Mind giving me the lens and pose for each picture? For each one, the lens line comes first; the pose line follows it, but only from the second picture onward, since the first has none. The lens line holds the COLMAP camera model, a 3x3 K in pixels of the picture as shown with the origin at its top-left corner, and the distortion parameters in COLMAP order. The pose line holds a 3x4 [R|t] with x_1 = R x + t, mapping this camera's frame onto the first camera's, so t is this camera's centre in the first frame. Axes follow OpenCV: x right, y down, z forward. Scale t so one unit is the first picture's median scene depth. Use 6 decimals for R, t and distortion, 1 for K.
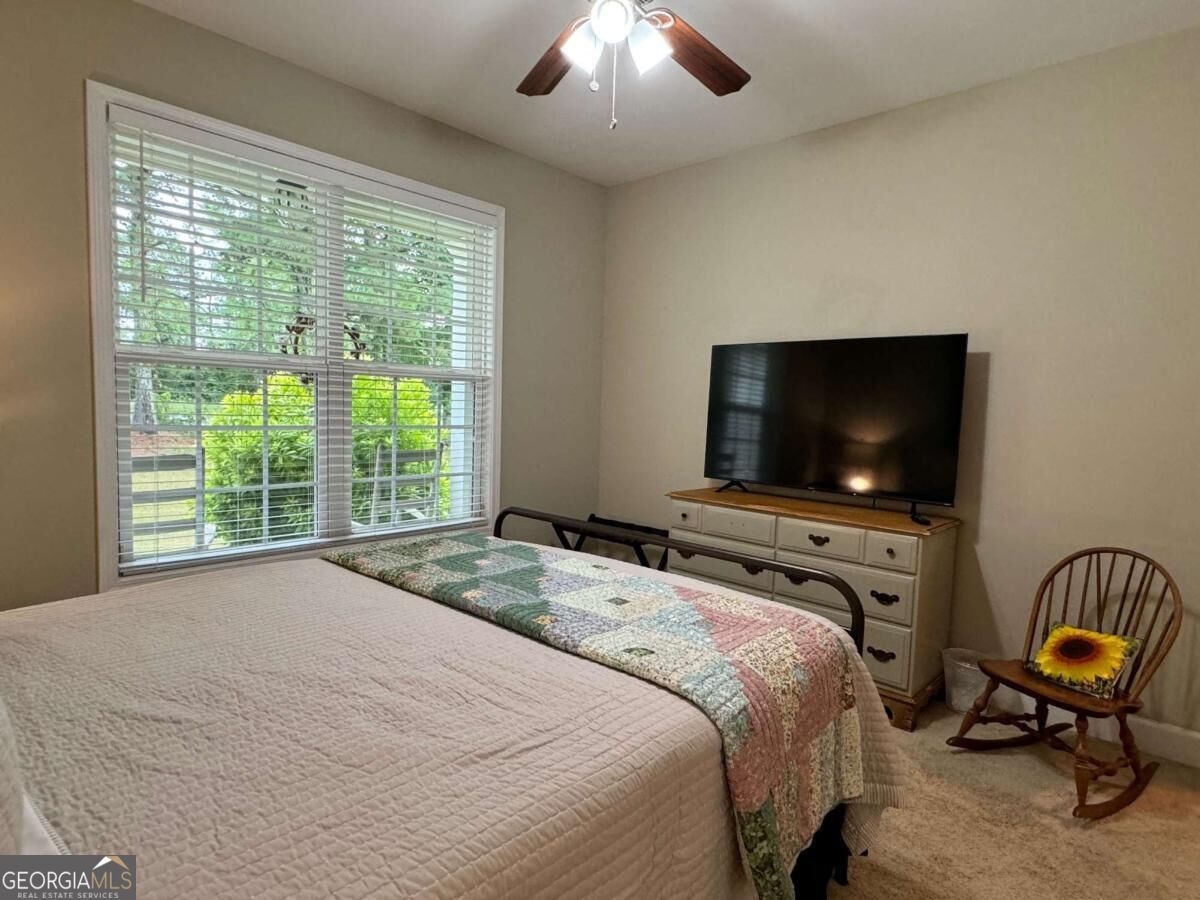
lens RADIAL K [[648.8, 0, 599.4], [0, 648.8, 453.7], [0, 0, 1]] dist [-0.006858, -0.001217]
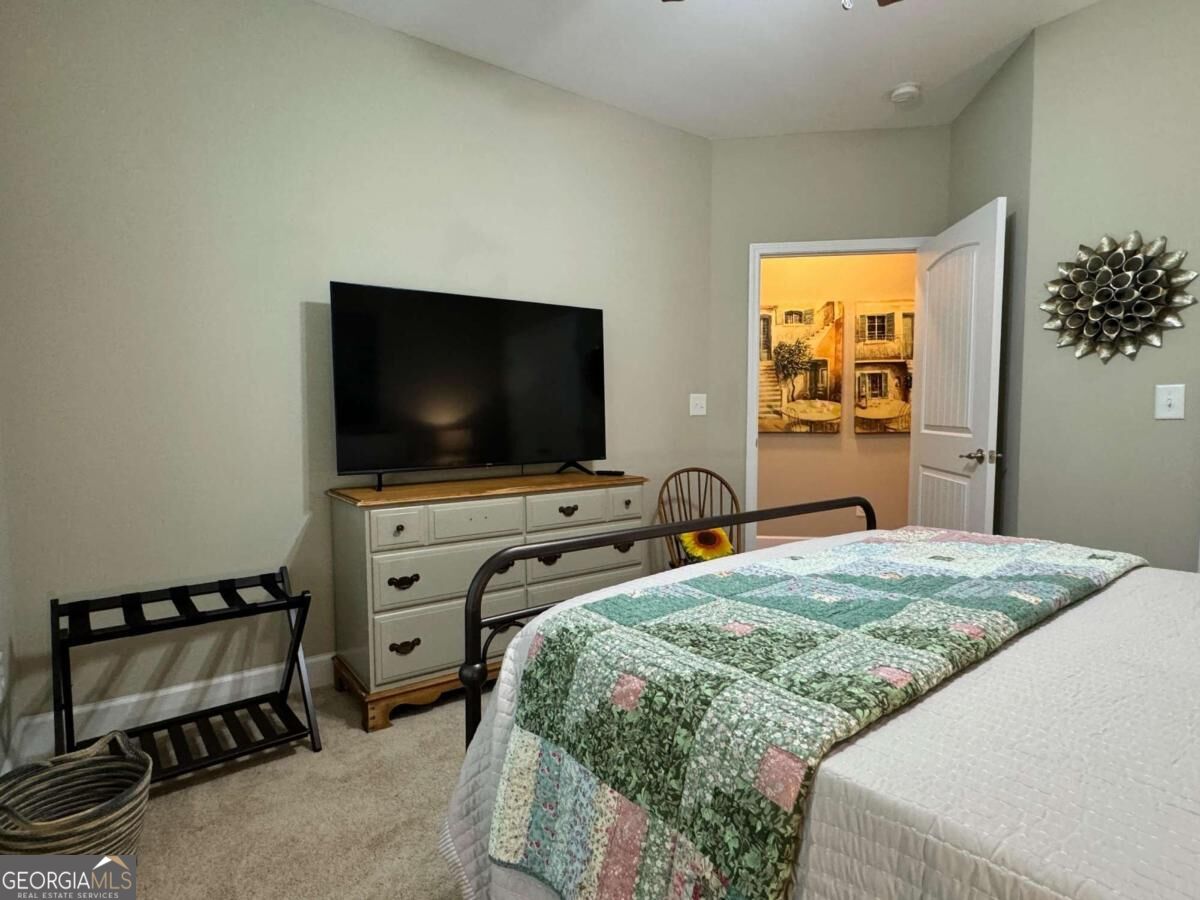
lens RADIAL K [[648.8, 0, 600.2], [0, 648.8, 447.2], [0, 0, 1]] dist [-0.006858, -0.001217]
pose [[0.181244, -0.095688, 0.978772, -0.604812], [0.080396, 0.993366, 0.082228, -0.035703], [-0.980146, 0.063786, 0.187735, 0.799277]]
